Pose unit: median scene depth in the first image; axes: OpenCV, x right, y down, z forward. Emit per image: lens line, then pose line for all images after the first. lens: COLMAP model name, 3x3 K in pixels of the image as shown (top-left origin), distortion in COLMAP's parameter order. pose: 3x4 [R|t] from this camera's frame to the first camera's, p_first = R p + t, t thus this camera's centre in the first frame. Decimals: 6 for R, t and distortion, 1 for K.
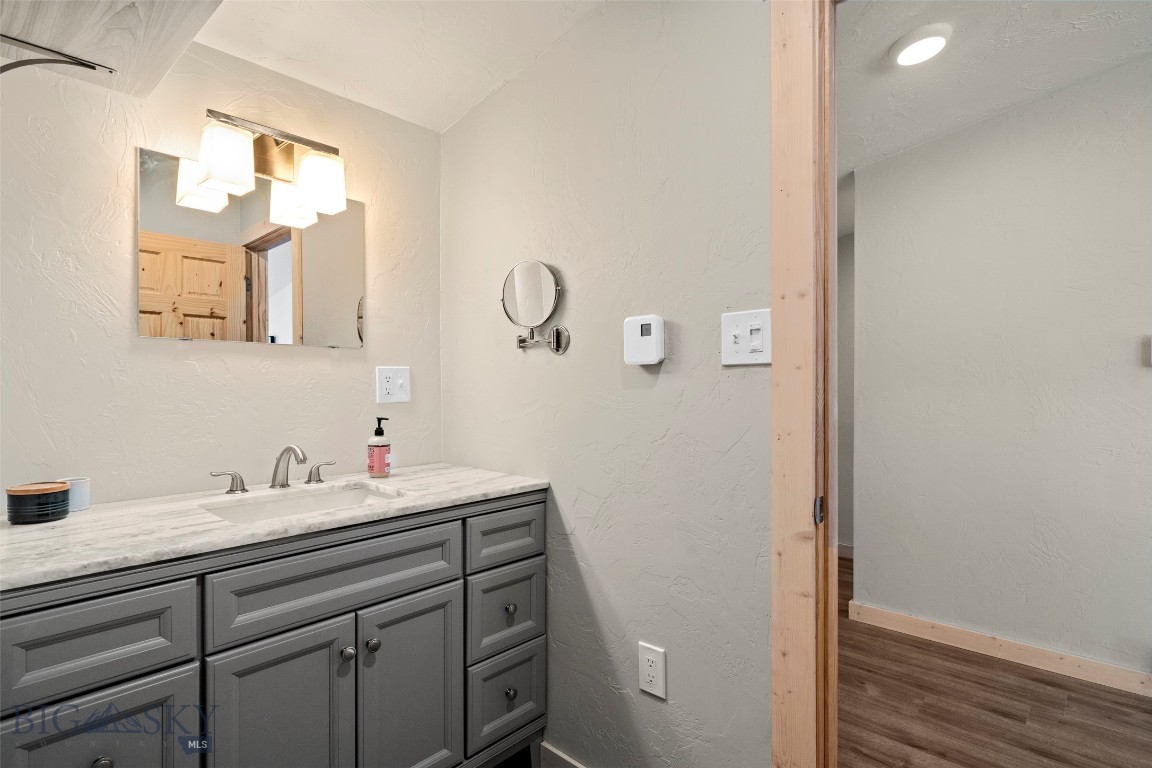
lens RADIAL K [[576.0, 0, 575.6], [0, 576.0, 384.0], [0, 0, 1]] dist [0.001474, 0.000142]
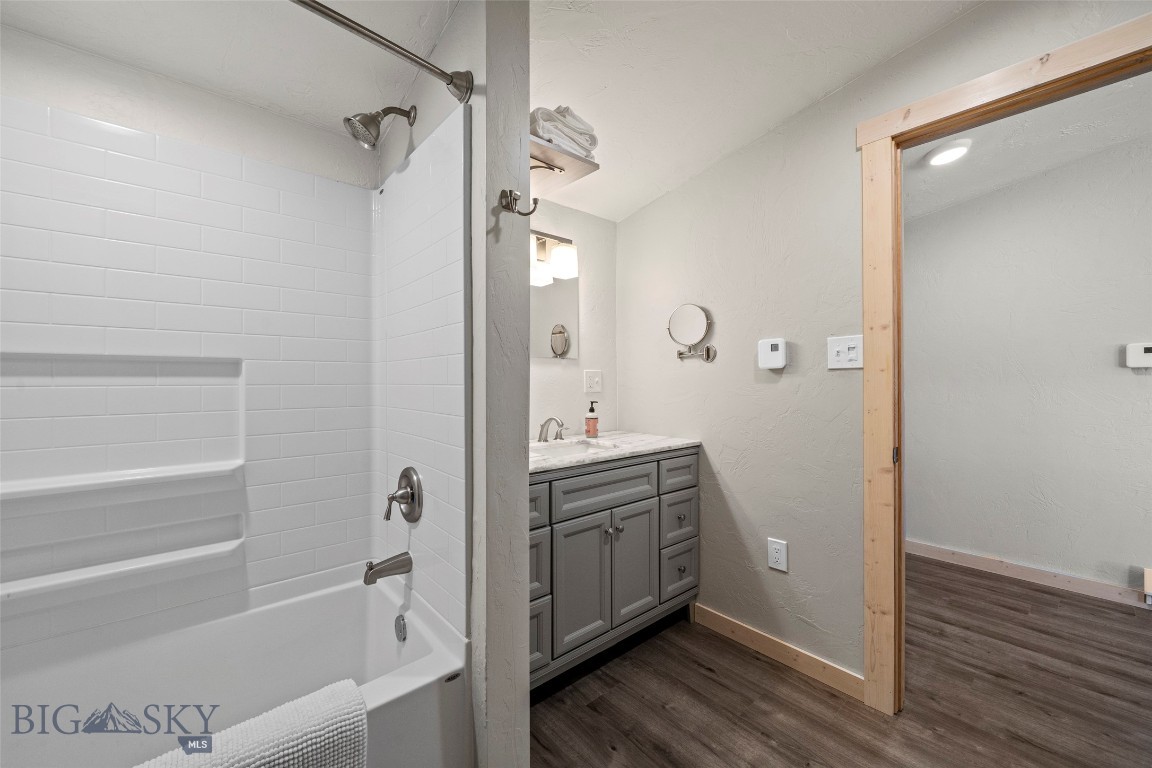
lens RADIAL K [[446.1, 0, 573.1], [0, 446.1, 378.9], [0, 0, 1]] dist [-0.006927, 0.000218]
pose [[0.992026, -0.003744, -0.125976, -0.246566], [0.003583, 0.999992, -0.001499, -0.003508], [0.125981, 0.001036, 0.992032, -0.287055]]
